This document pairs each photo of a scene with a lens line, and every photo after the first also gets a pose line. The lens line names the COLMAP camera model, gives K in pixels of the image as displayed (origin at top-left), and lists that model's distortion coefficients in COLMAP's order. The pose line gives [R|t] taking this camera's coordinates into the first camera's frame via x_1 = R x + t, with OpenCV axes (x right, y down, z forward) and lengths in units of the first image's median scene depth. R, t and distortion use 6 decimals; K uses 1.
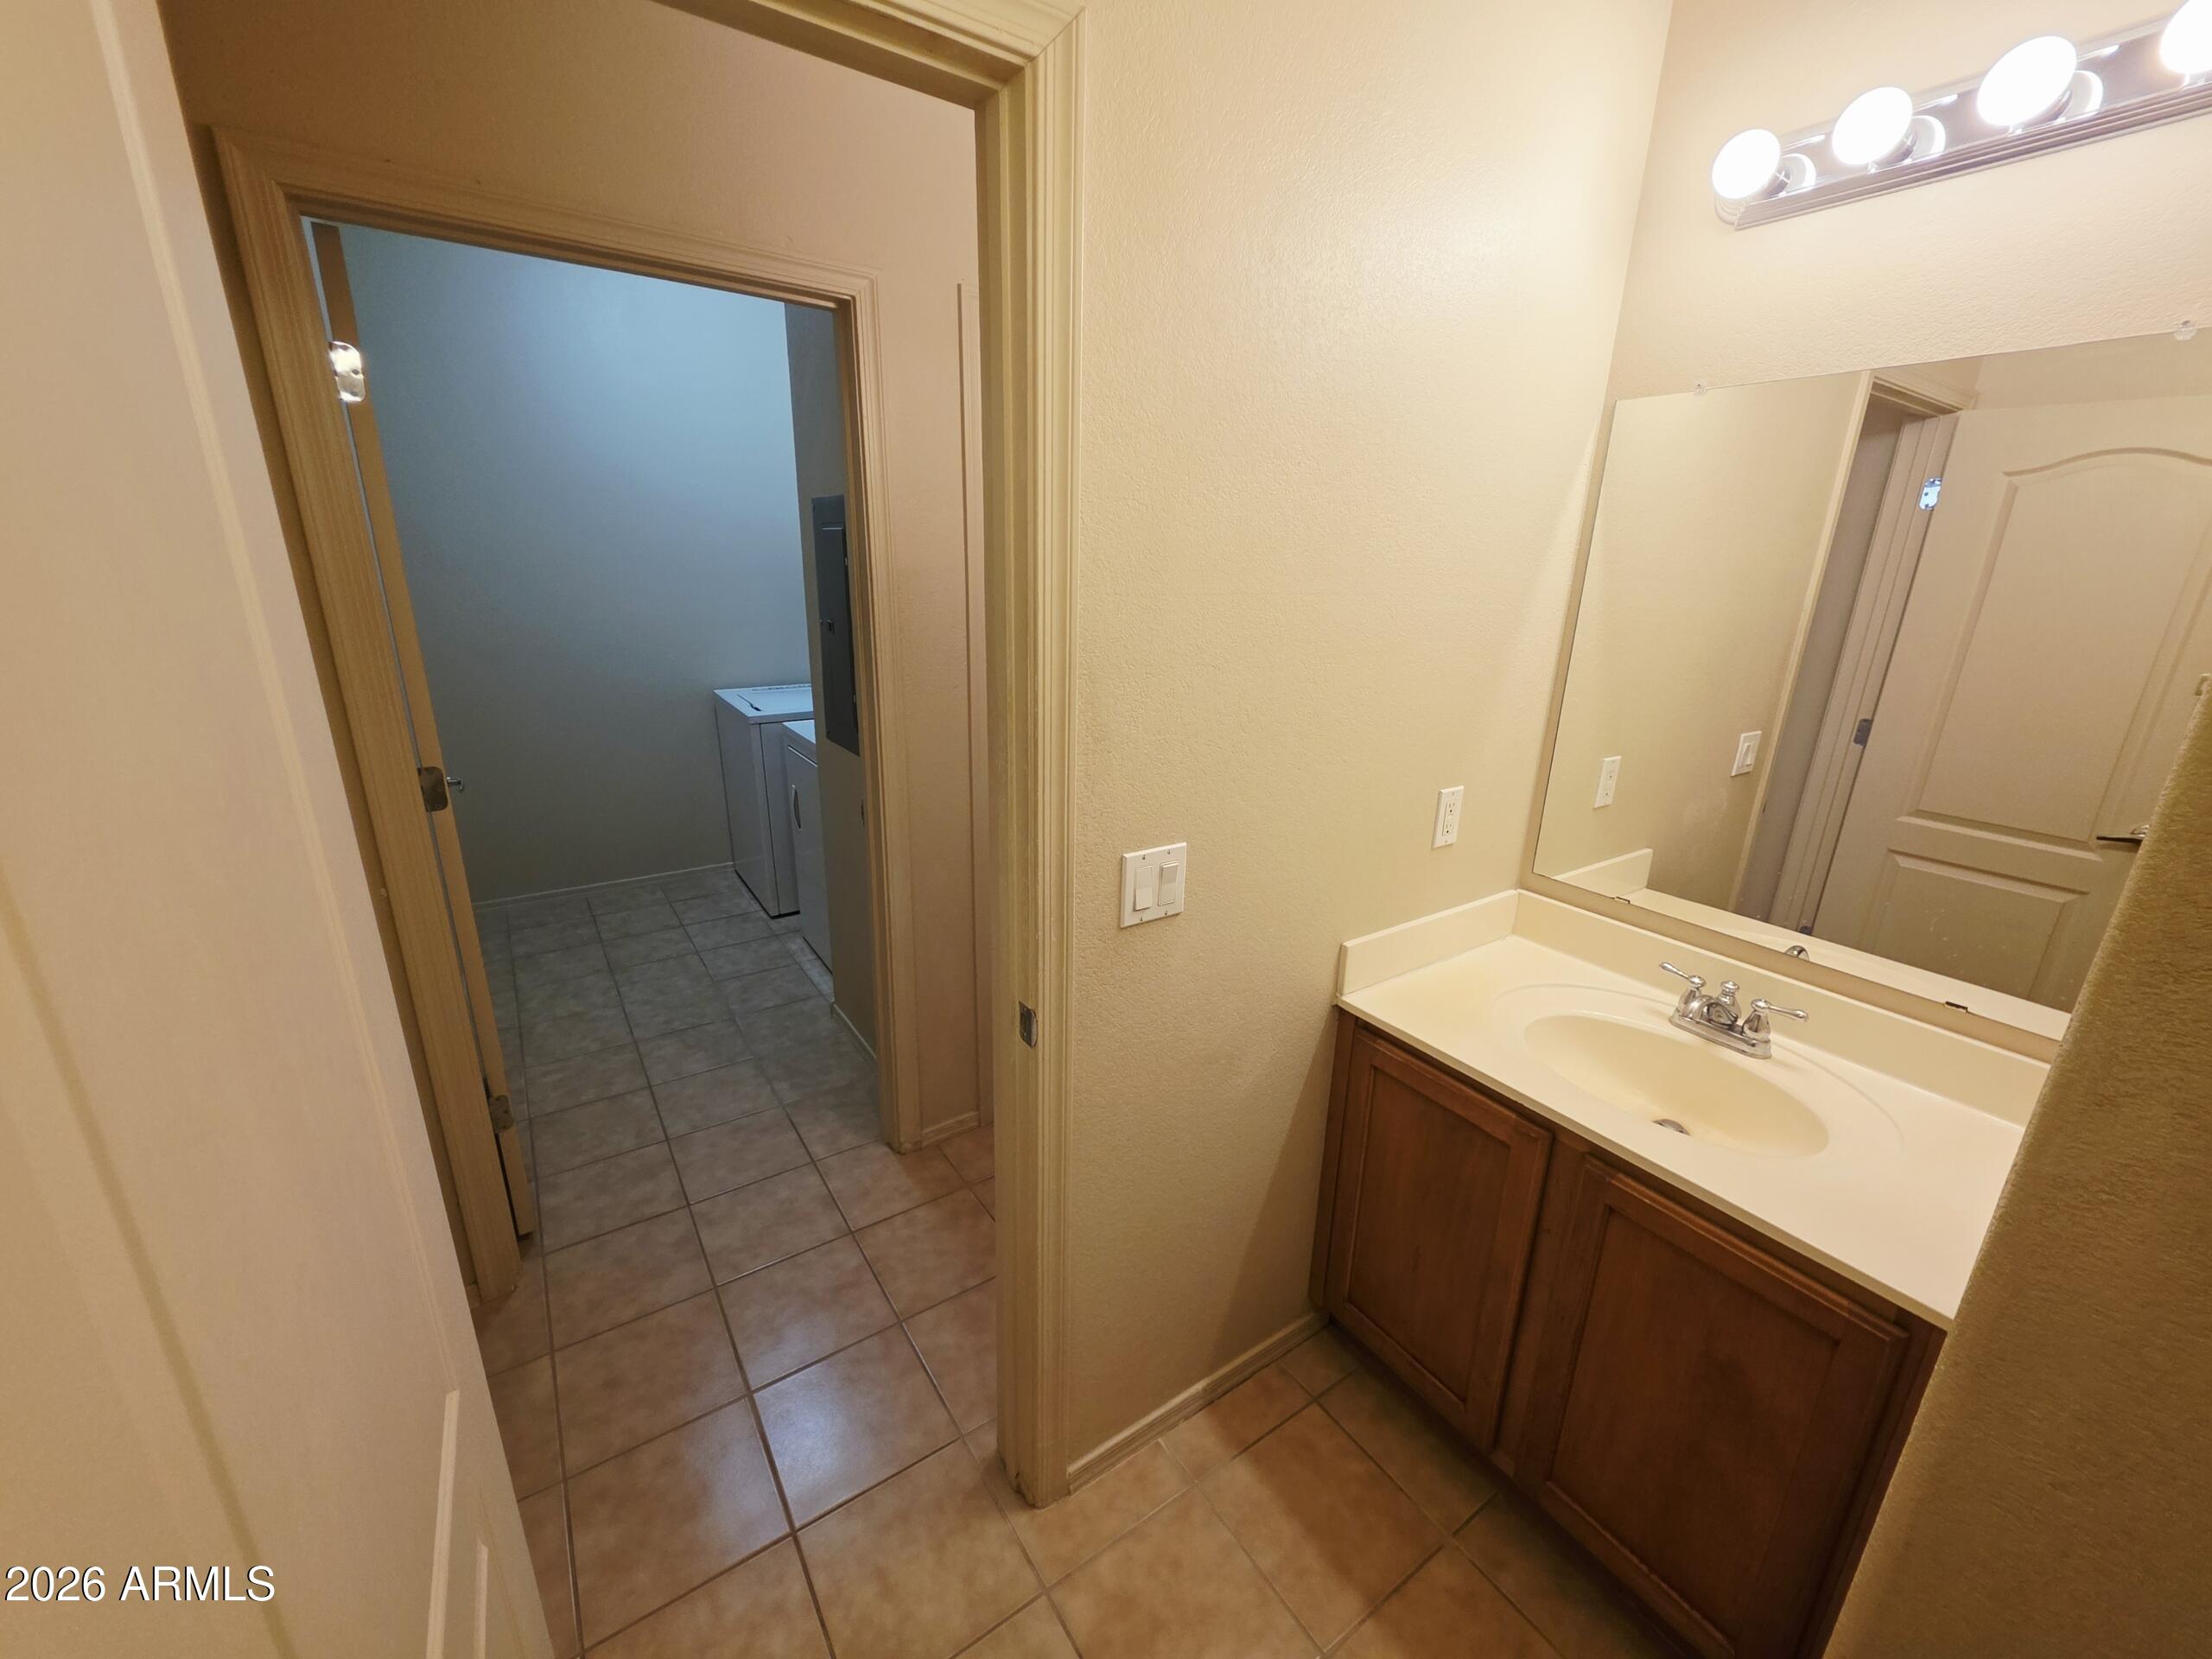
lens RADIAL K [[884.9, 0, 1102.6], [0, 884.9, 824.4], [0, 0, 1]] dist [0.007205, -0.001900]
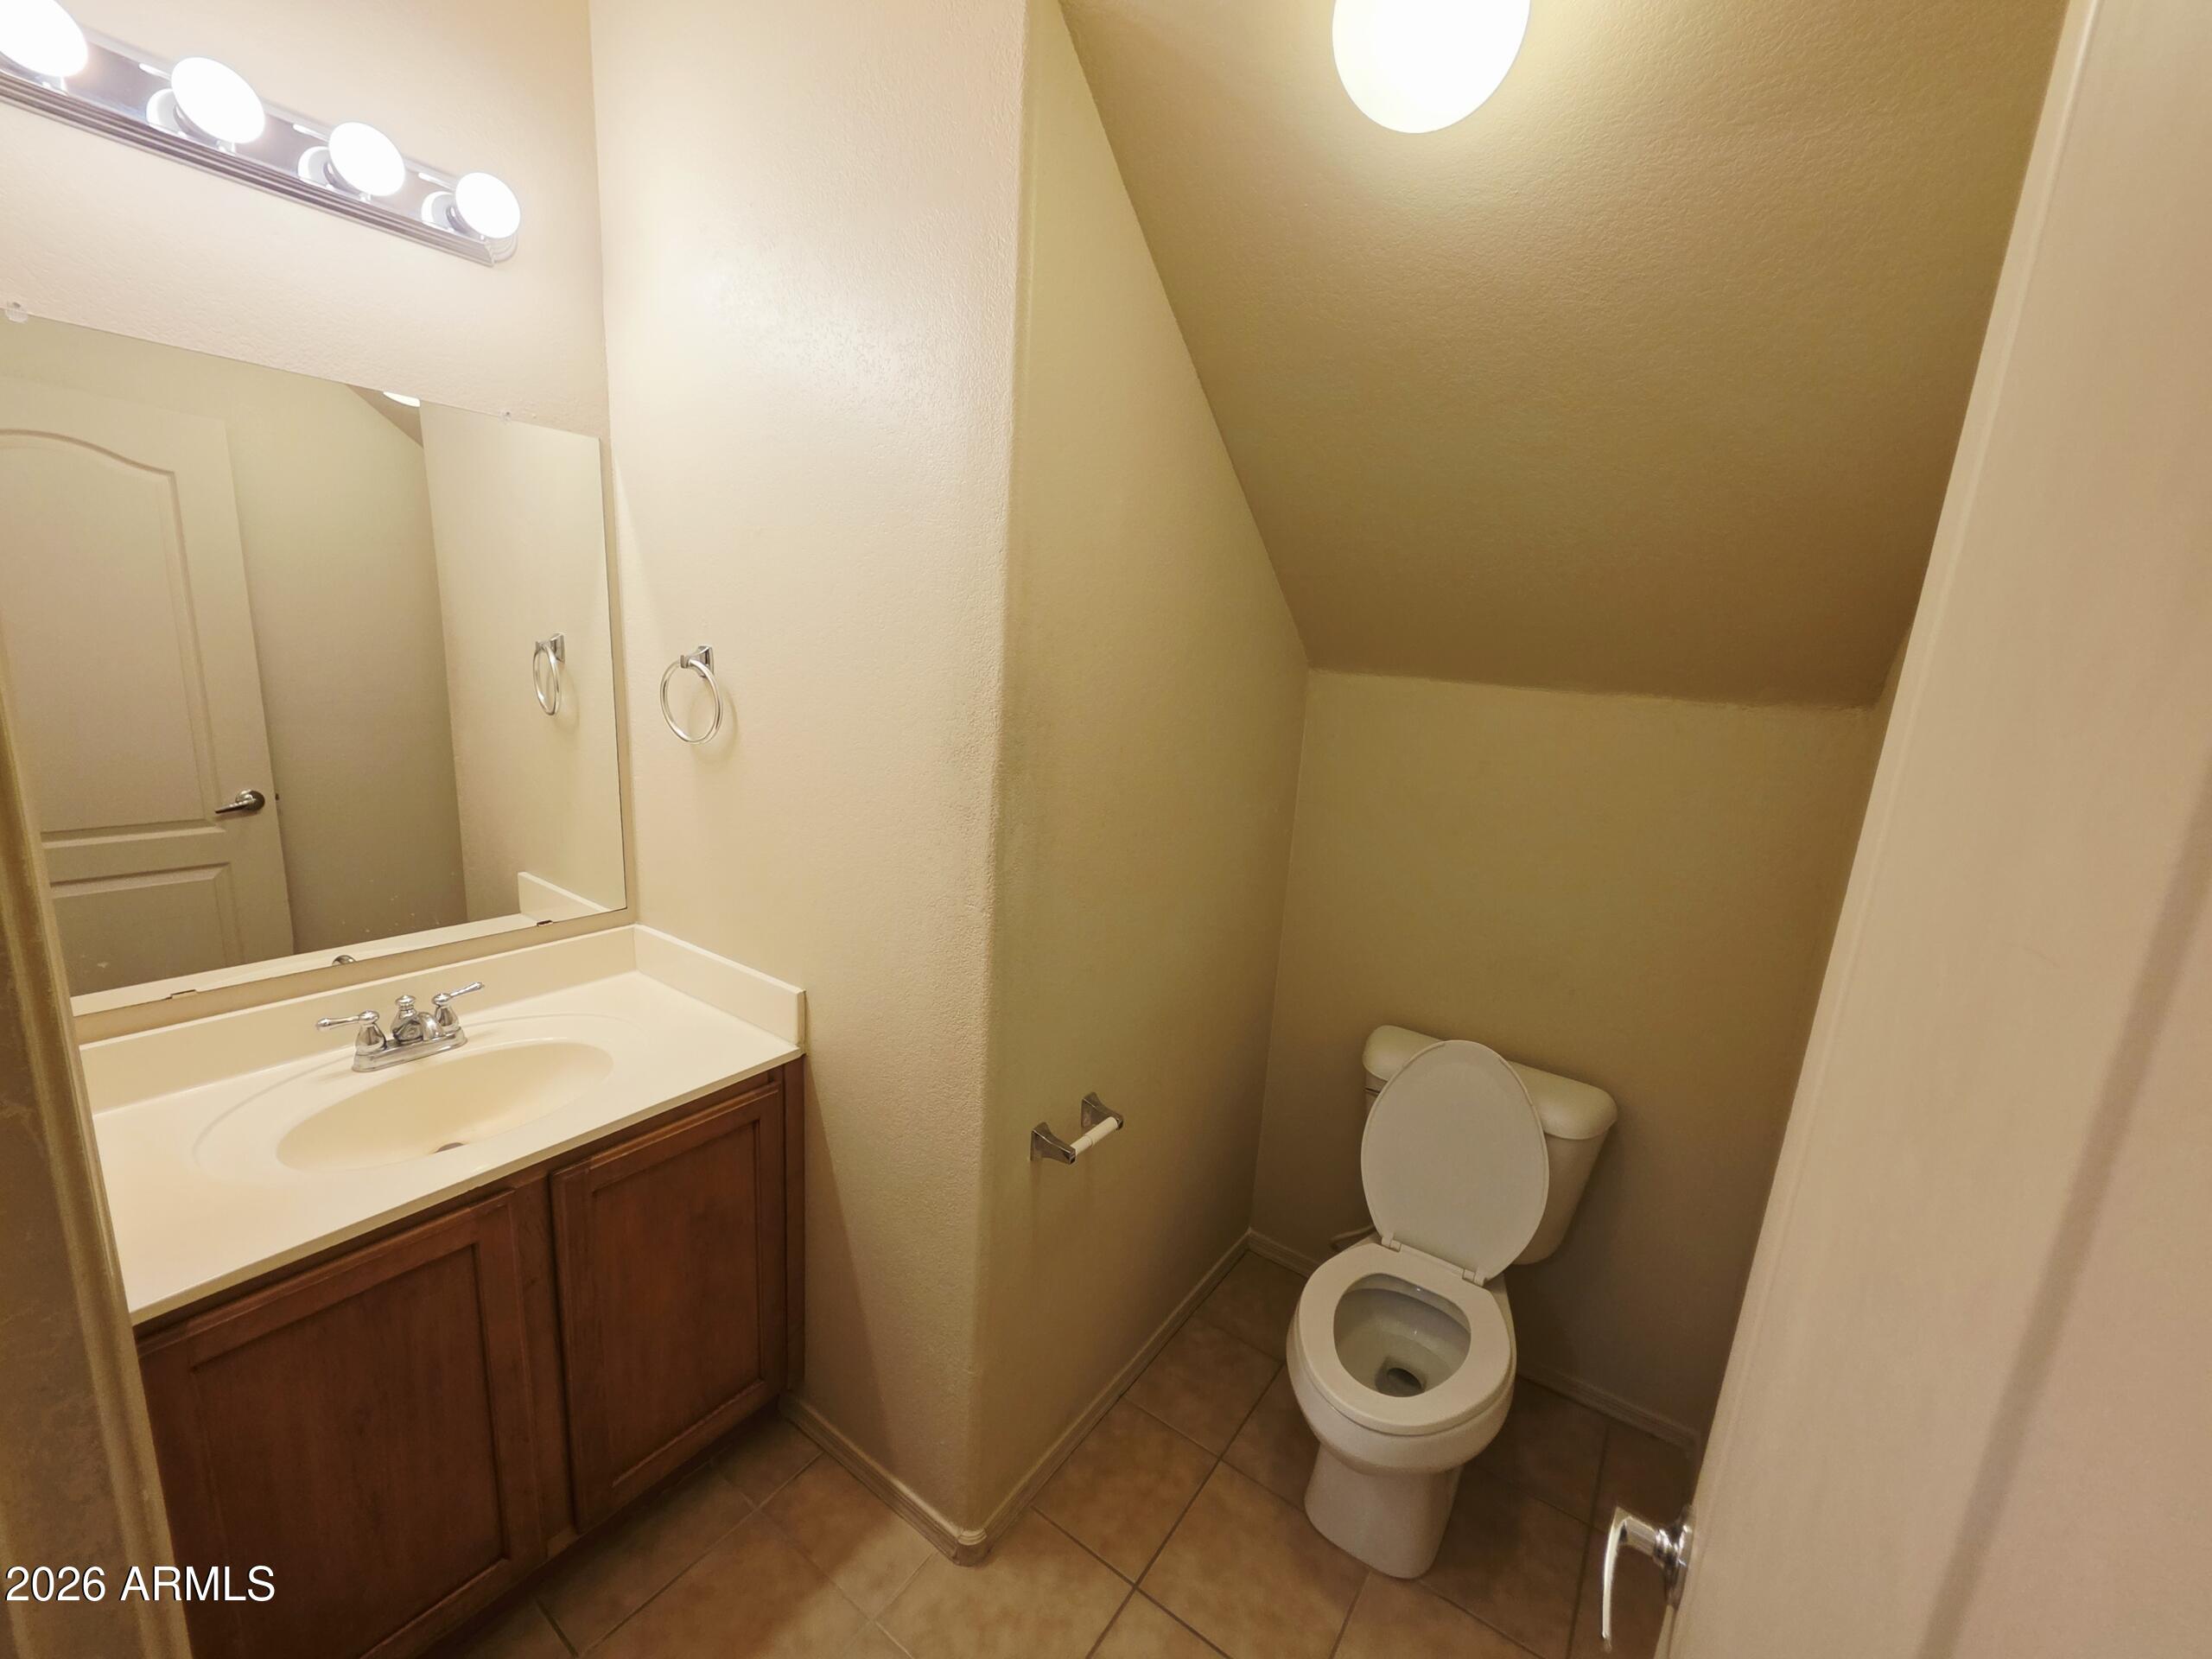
lens RADIAL K [[884.9, 0, 1112.6], [0, 884.9, 833.8], [0, 0, 1]] dist [0.007205, -0.001900]
pose [[-0.360203, -0.239135, 0.901703, -0.372316], [0.202353, 0.923544, 0.325761, -0.133955], [-0.910663, 0.299802, -0.284273, 0.464215]]
